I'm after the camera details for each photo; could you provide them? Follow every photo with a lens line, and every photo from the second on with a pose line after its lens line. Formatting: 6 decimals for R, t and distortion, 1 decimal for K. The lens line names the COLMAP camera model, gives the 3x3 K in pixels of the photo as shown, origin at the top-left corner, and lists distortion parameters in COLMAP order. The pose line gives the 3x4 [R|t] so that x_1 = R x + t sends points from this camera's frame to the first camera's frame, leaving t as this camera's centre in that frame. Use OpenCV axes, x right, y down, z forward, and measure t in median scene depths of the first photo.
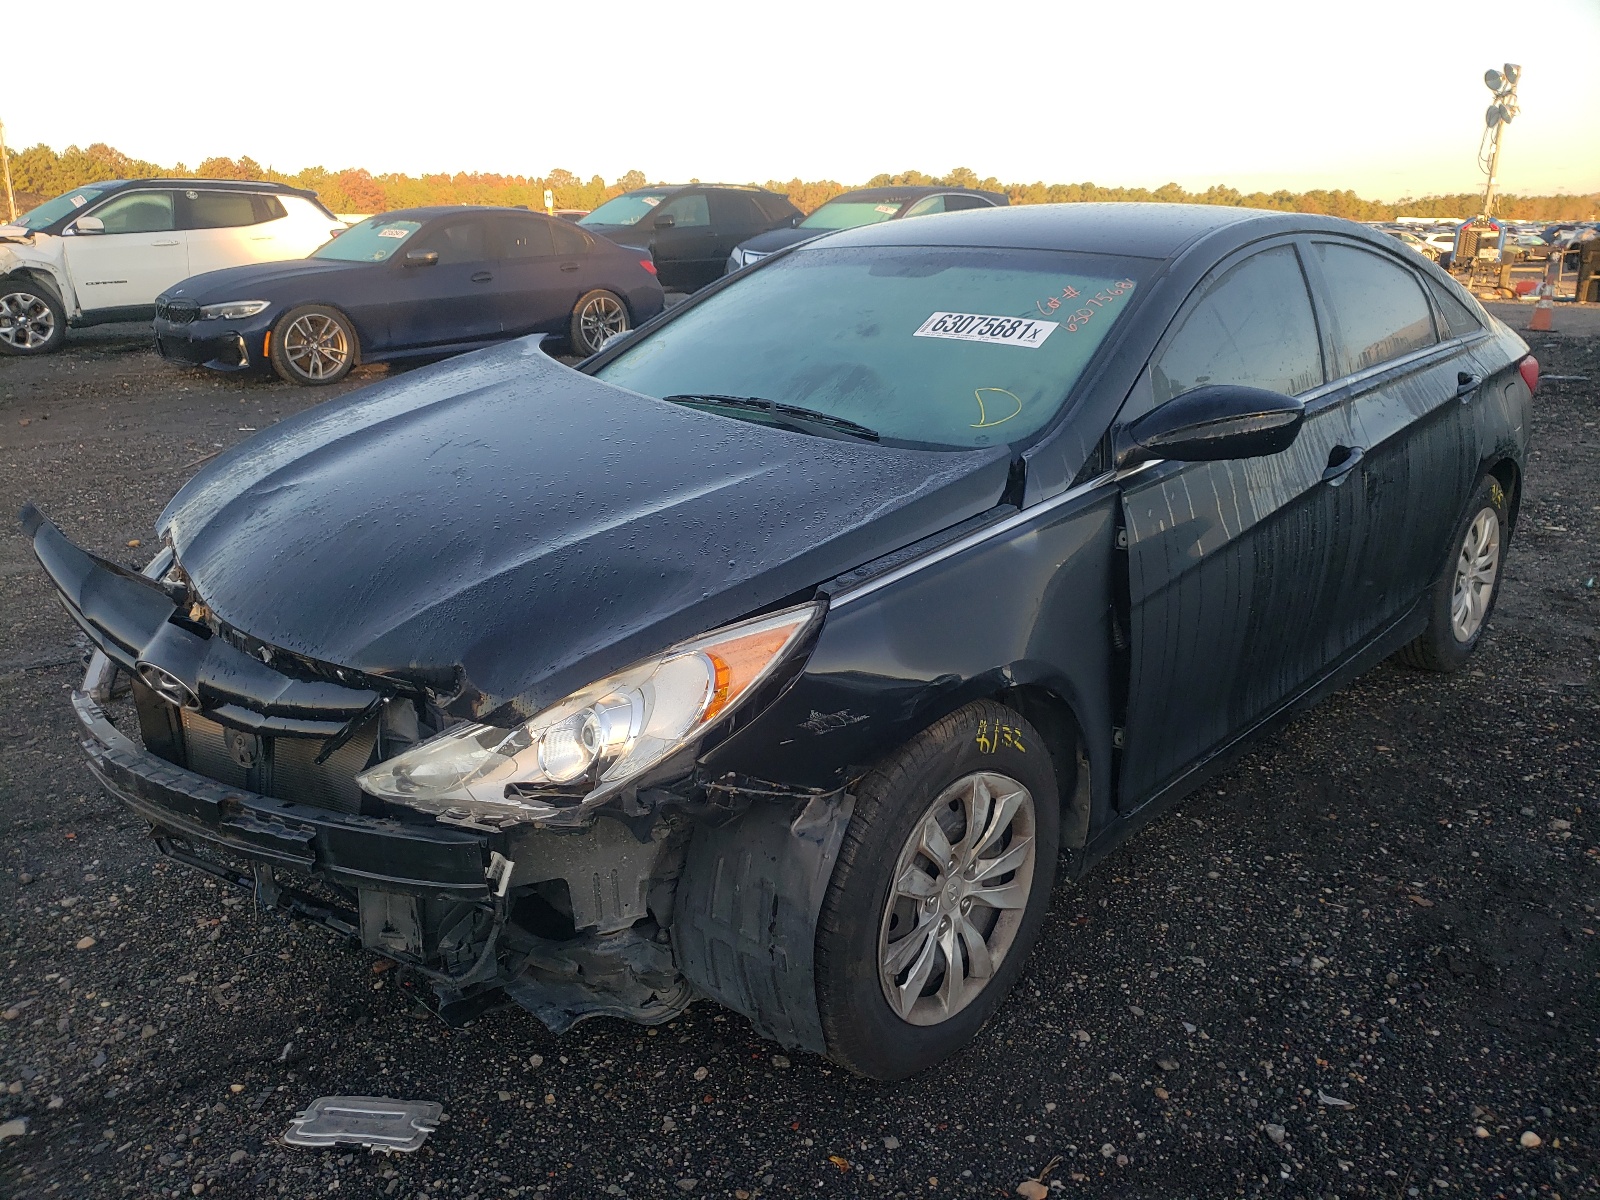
lens RADIAL K [[1249.2, 0, 808.8], [0, 1249.2, 606.5], [0, 0, 1]] dist [0.016062, 0.013785]
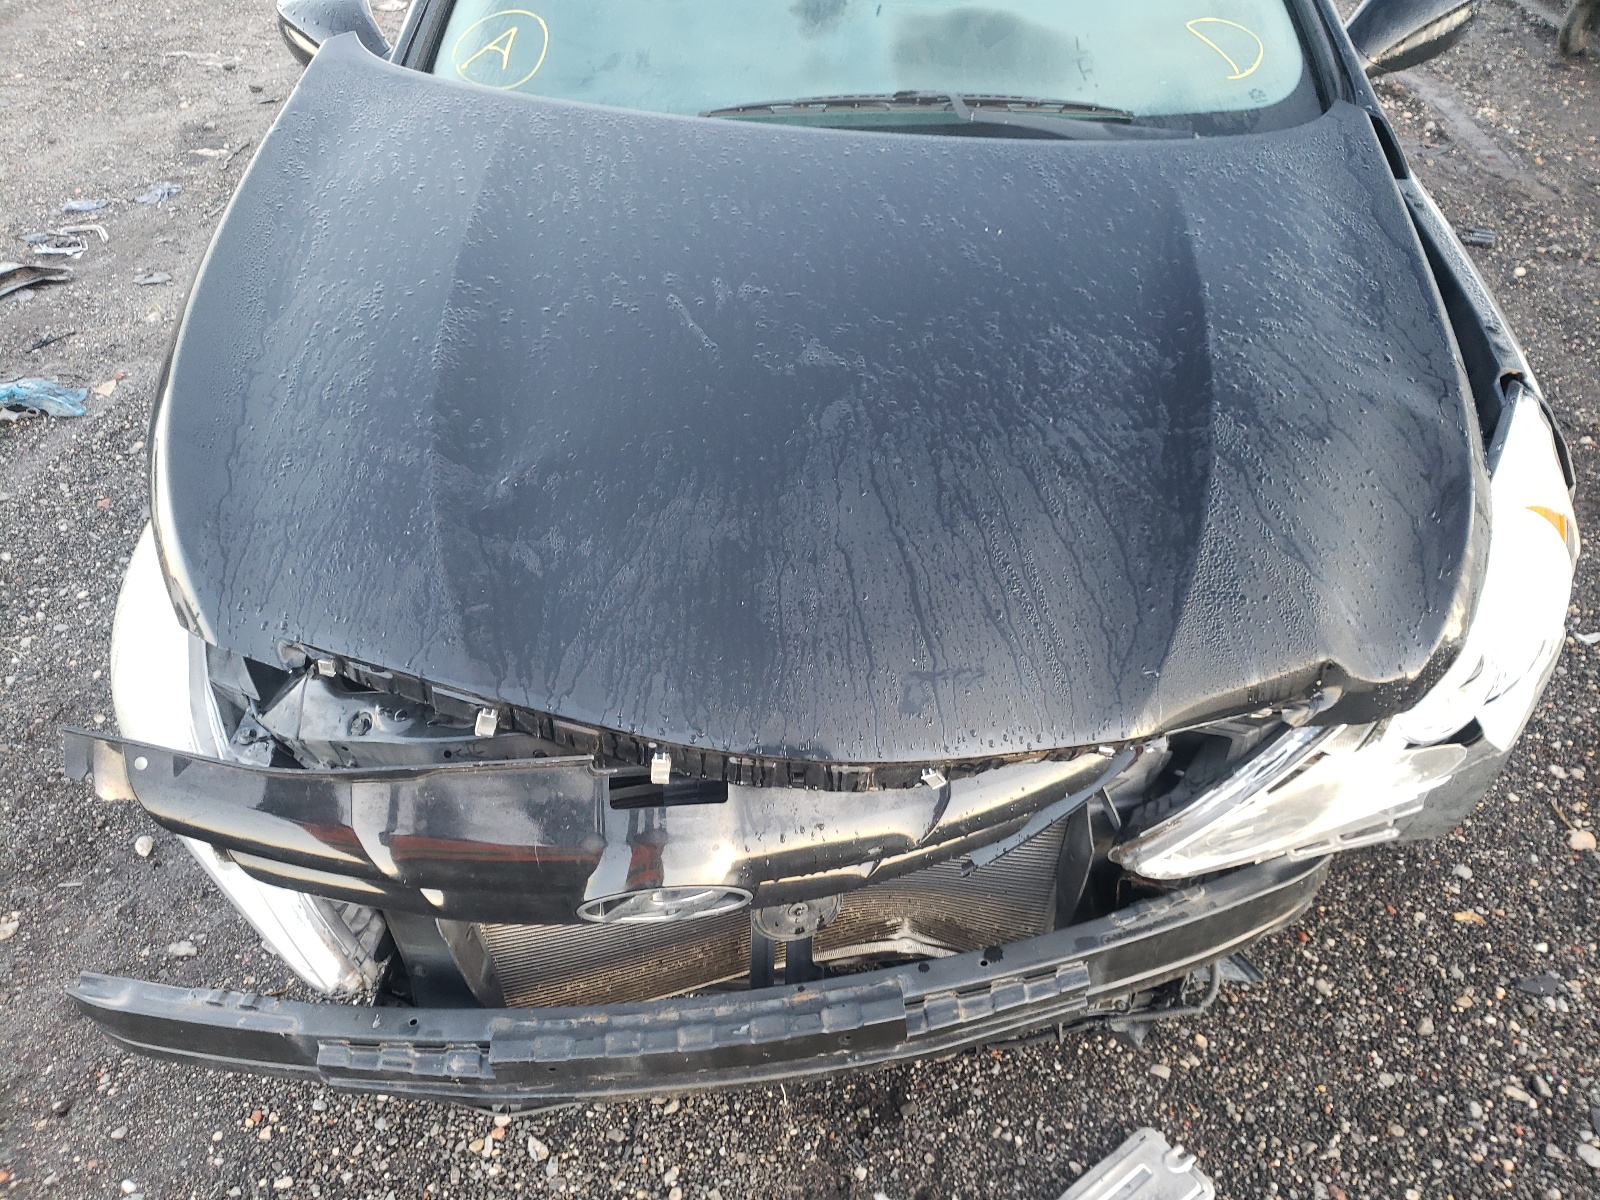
lens RADIAL K [[1249.2, 0, 809.5], [0, 1249.2, 599.1], [0, 0, 1]] dist [0.016062, 0.013785]
pose [[0.747201, -0.425729, 0.510339, -0.640730], [0.225571, 0.884764, 0.407812, -0.253131], [-0.625147, -0.189599, 0.757128, 0.518271]]
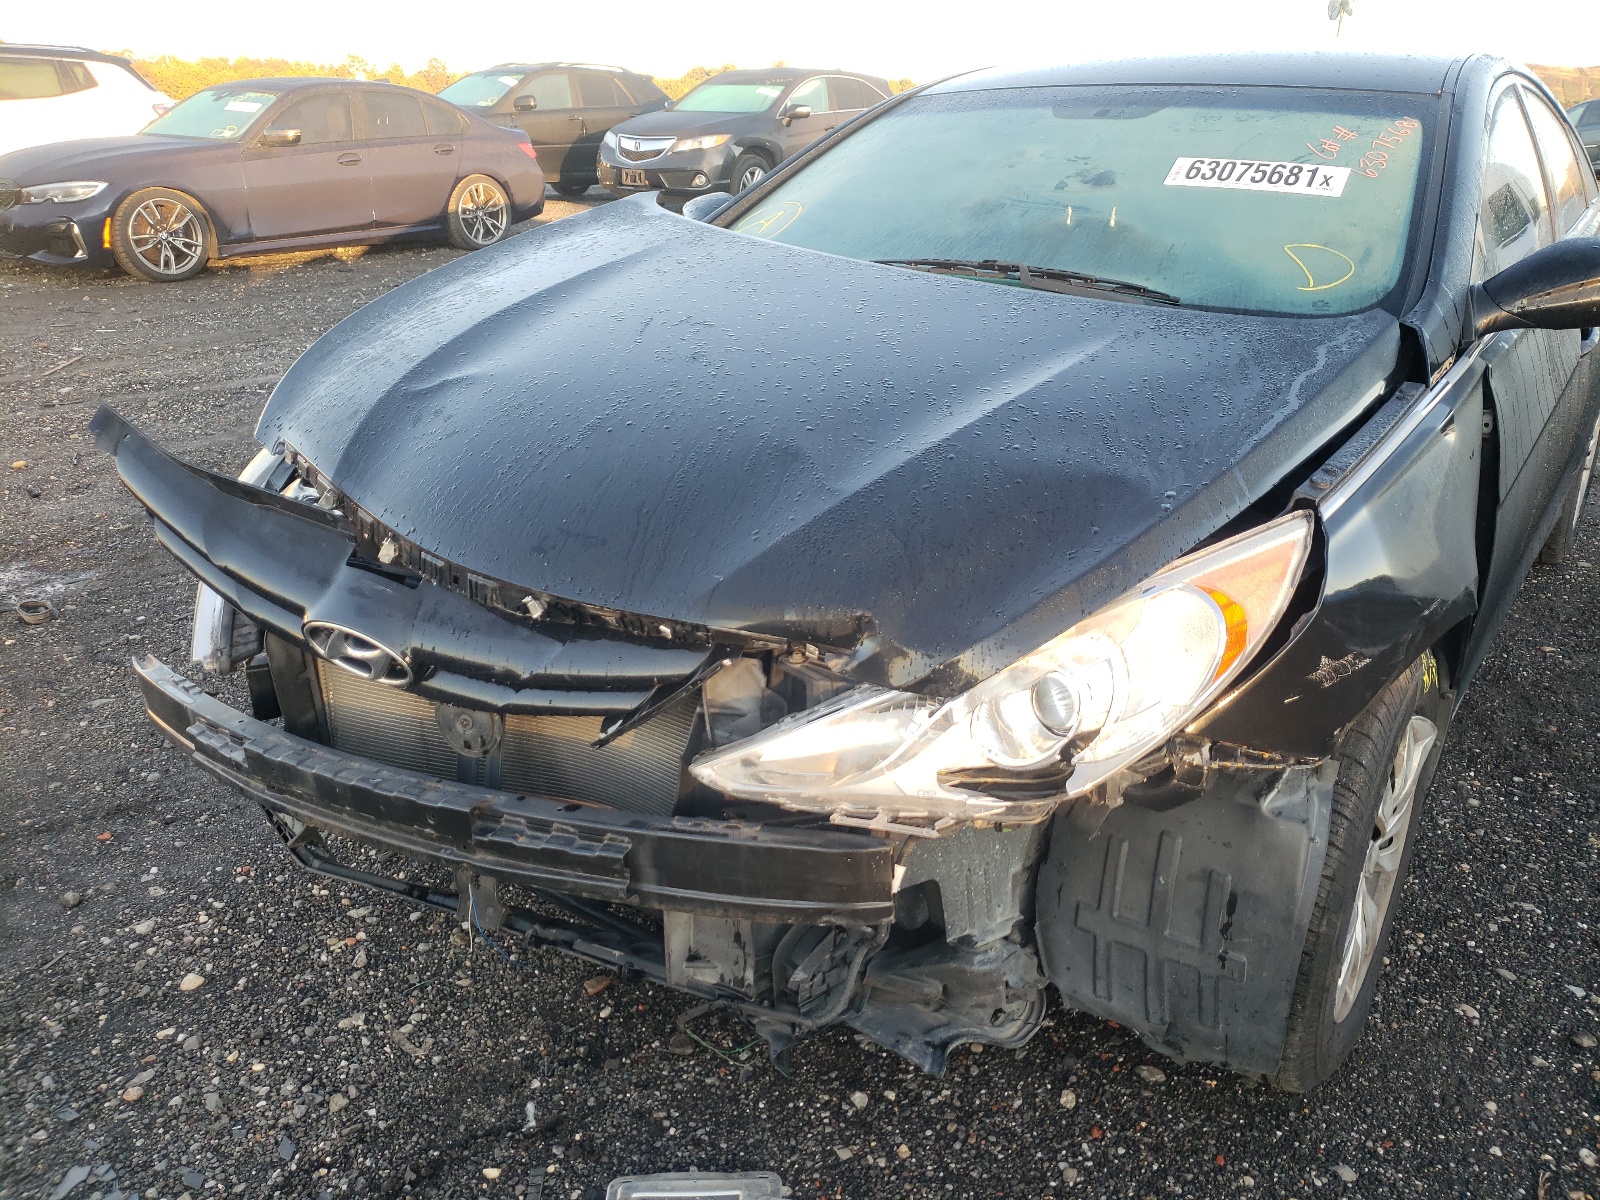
lens RADIAL K [[1249.2, 0, 806.7], [0, 1249.2, 600.9], [0, 0, 1]] dist [0.016062, 0.013785]
pose [[0.990790, -0.039983, 0.129372, -0.319117], [0.030744, 0.996884, 0.072639, -0.011257], [-0.131874, -0.067993, 0.988932, 0.224313]]
